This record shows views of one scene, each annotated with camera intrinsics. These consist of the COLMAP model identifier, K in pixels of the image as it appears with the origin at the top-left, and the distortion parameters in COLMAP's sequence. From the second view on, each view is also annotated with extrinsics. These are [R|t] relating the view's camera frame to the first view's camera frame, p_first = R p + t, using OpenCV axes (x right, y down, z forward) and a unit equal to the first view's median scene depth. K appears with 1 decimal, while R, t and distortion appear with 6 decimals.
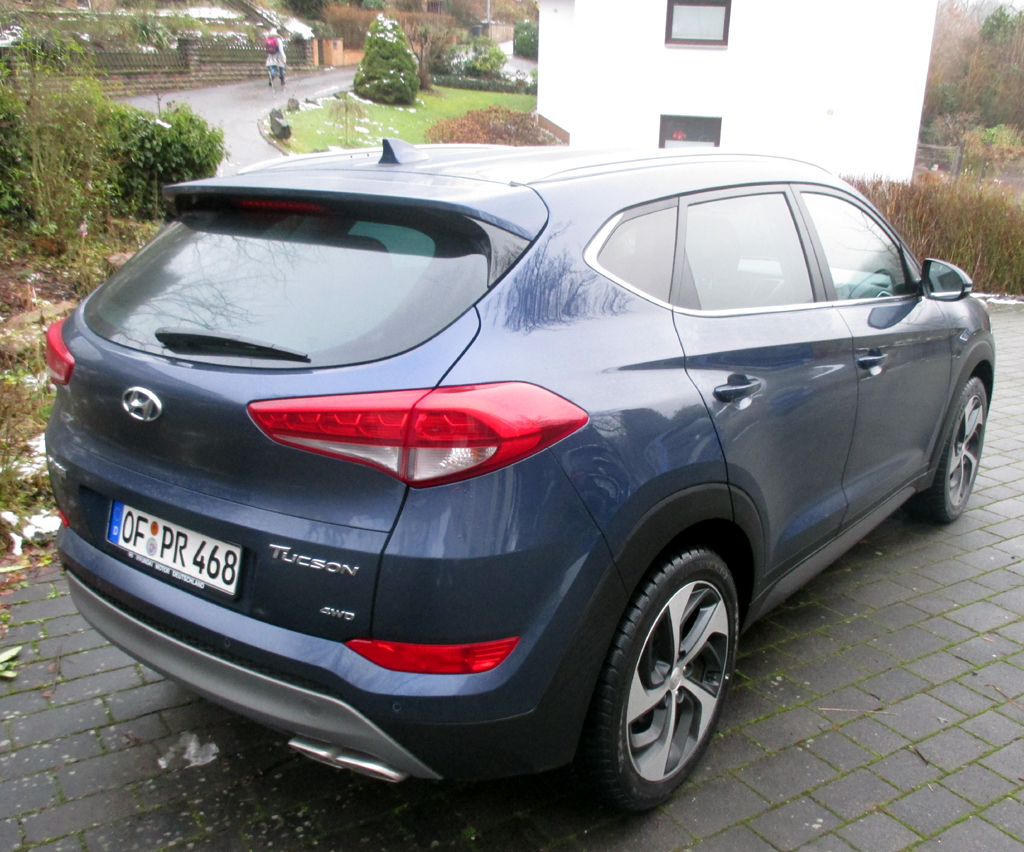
lens RADIAL K [[943.2, 0, 512.0], [0, 943.2, 426.0], [0, 0, 1]] dist [-0.026216, 0.001897]
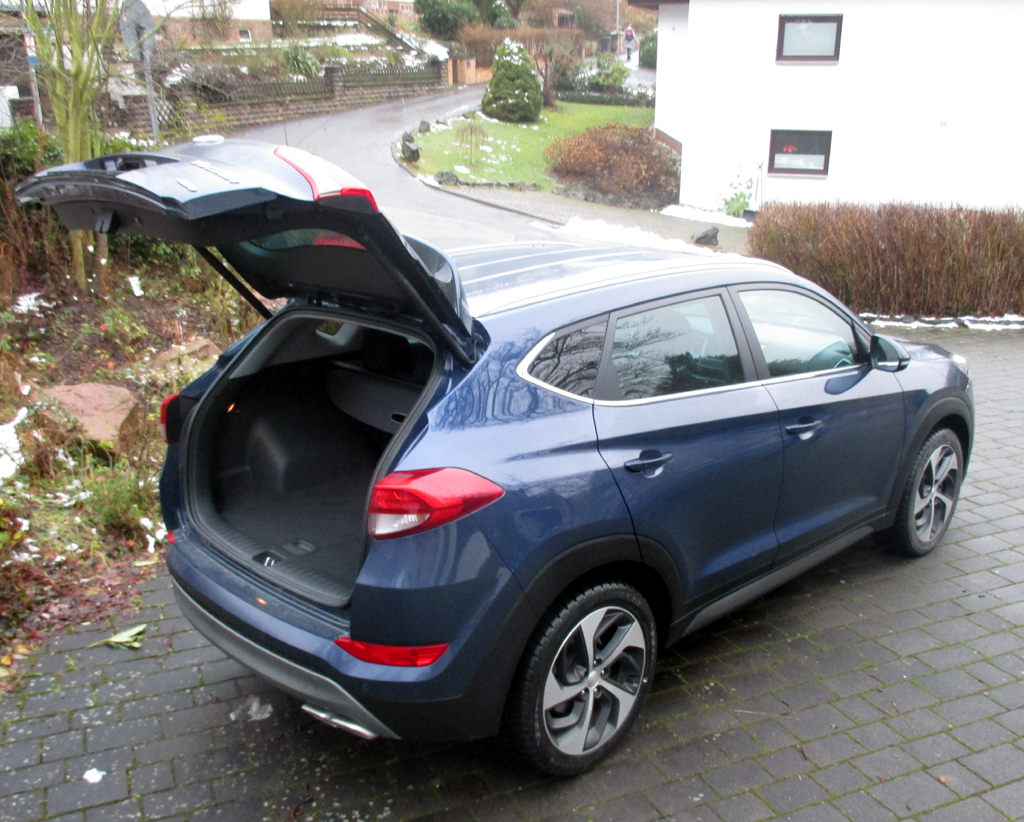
lens RADIAL K [[933.8, 0, 512.0], [0, 933.8, 411.0], [0, 0, 1]] dist [-0.023923, -0.018628]
pose [[0.988079, 0.020339, -0.152598, 0.195026], [-0.020540, 0.999789, 0.000257, -0.083464], [0.152571, 0.002880, 0.988288, -0.245504]]
